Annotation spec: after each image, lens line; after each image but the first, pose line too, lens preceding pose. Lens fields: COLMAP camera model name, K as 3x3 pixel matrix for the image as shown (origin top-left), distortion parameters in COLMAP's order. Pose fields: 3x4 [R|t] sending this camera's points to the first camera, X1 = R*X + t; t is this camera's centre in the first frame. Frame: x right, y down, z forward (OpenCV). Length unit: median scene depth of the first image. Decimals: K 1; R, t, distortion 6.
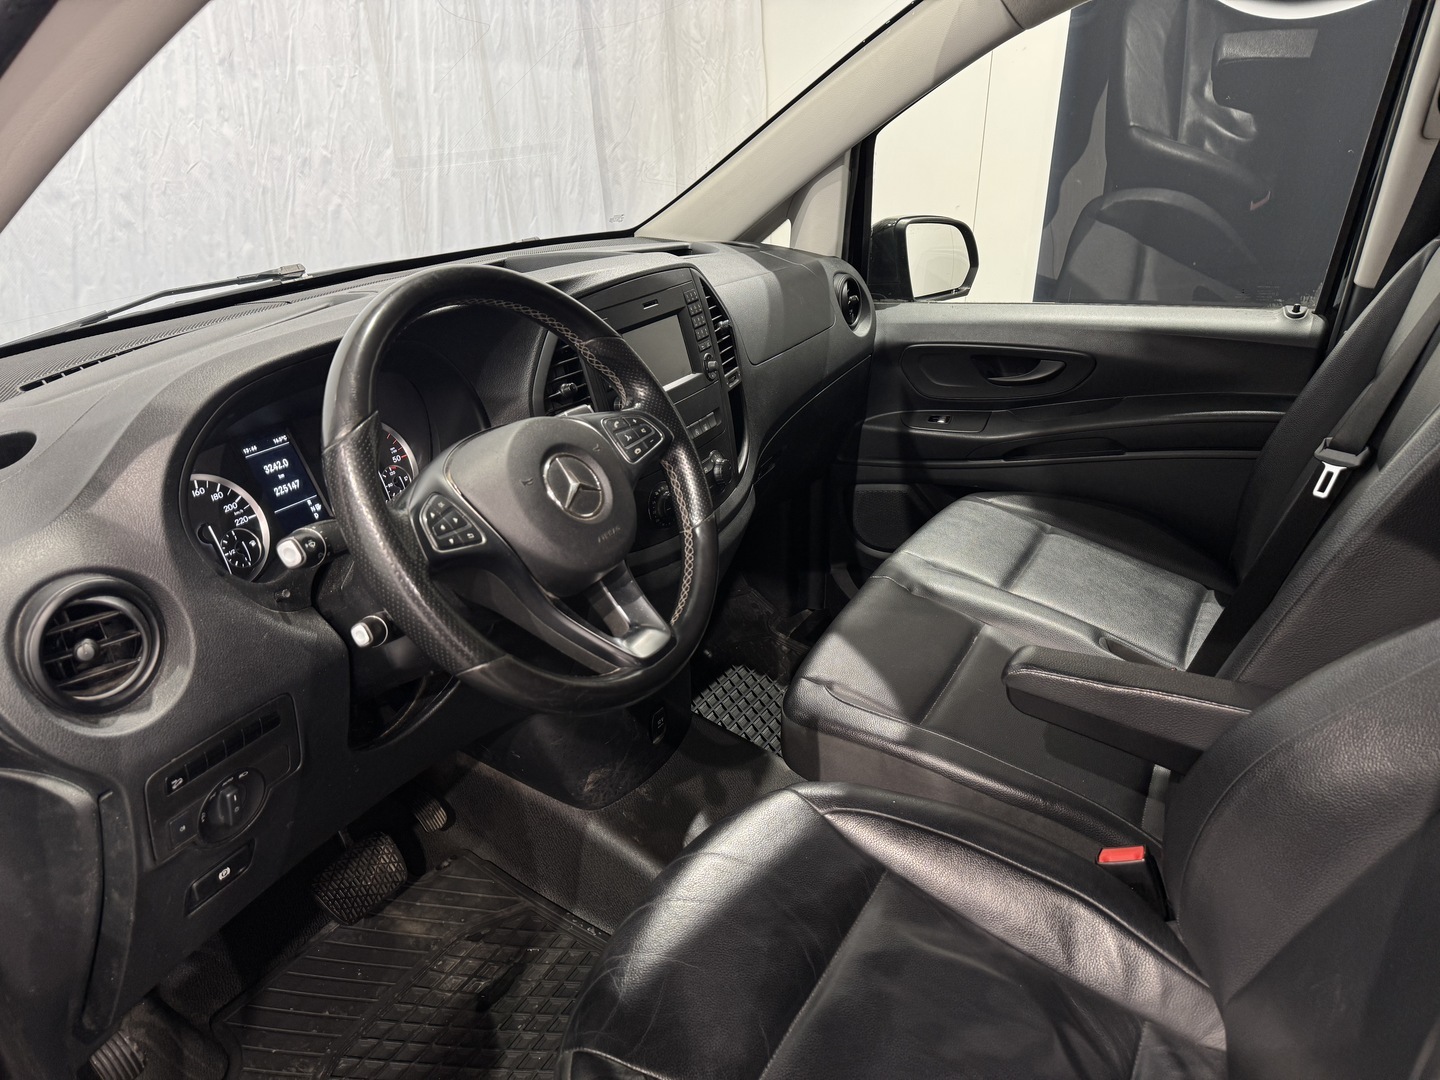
lens RADIAL K [[1035.4, 0, 720.7], [0, 1035.4, 541.7], [0, 0, 1]] dist [-0.006756, -0.017245]
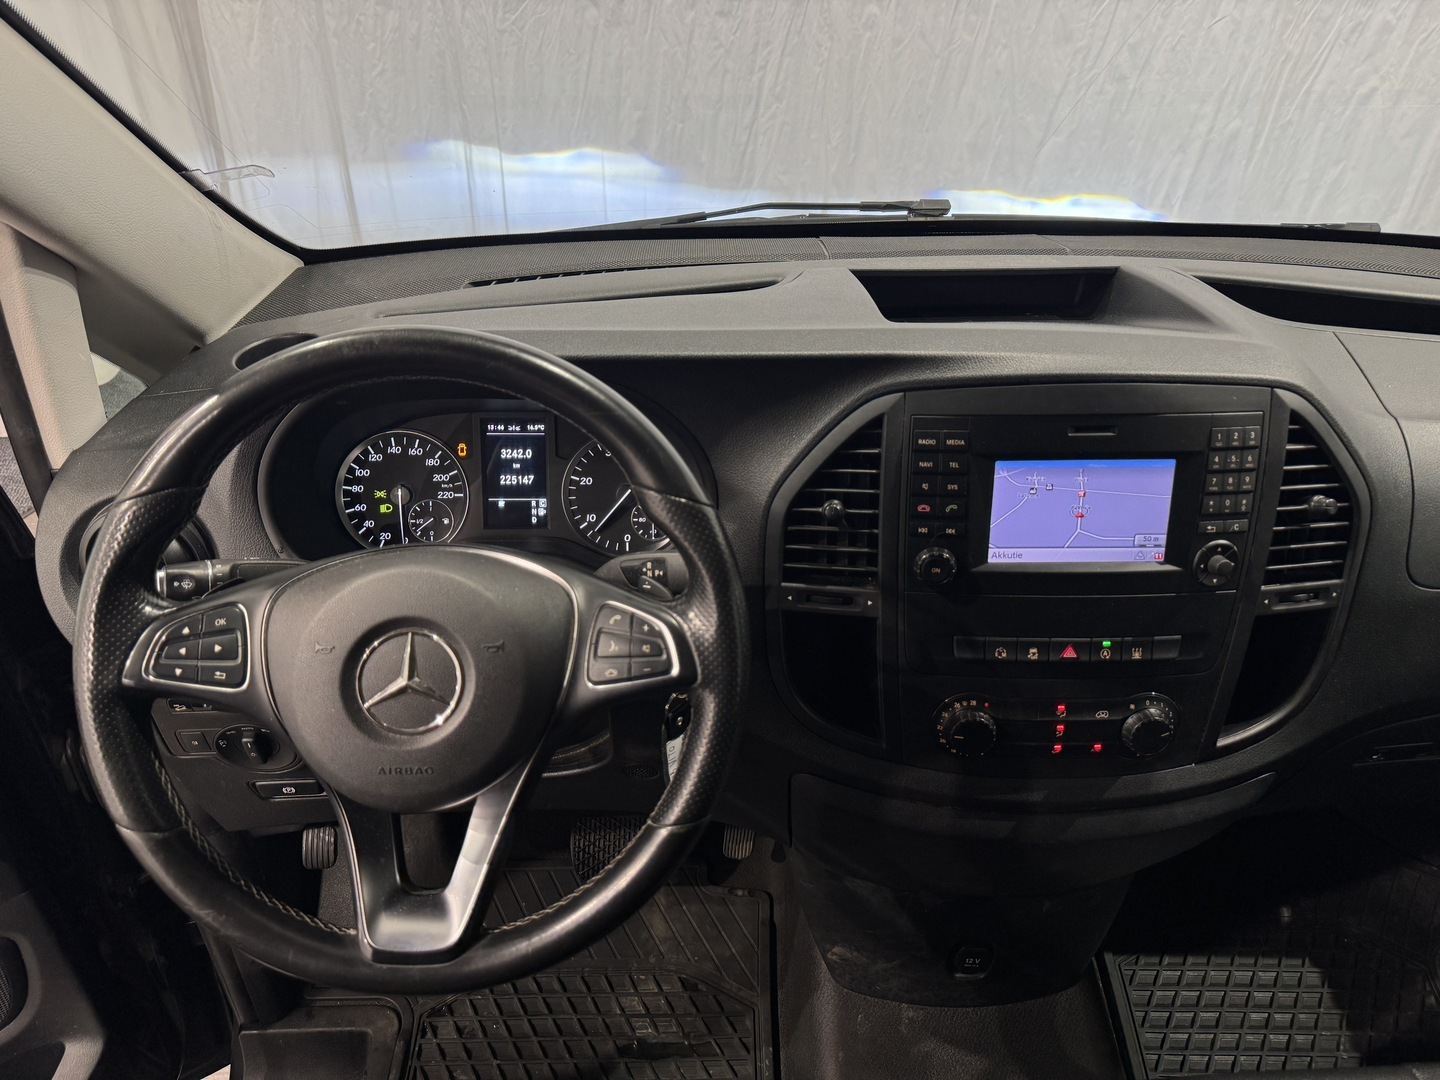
lens RADIAL K [[1035.4, 0, 684.0], [0, 1035.4, 509.1], [0, 0, 1]] dist [-0.006756, -0.017245]
pose [[0.474343, 0.451097, -0.755983, 0.295357], [-0.344821, 0.885328, 0.311918, -0.305572], [0.809998, 0.112722, 0.575497, 0.500205]]
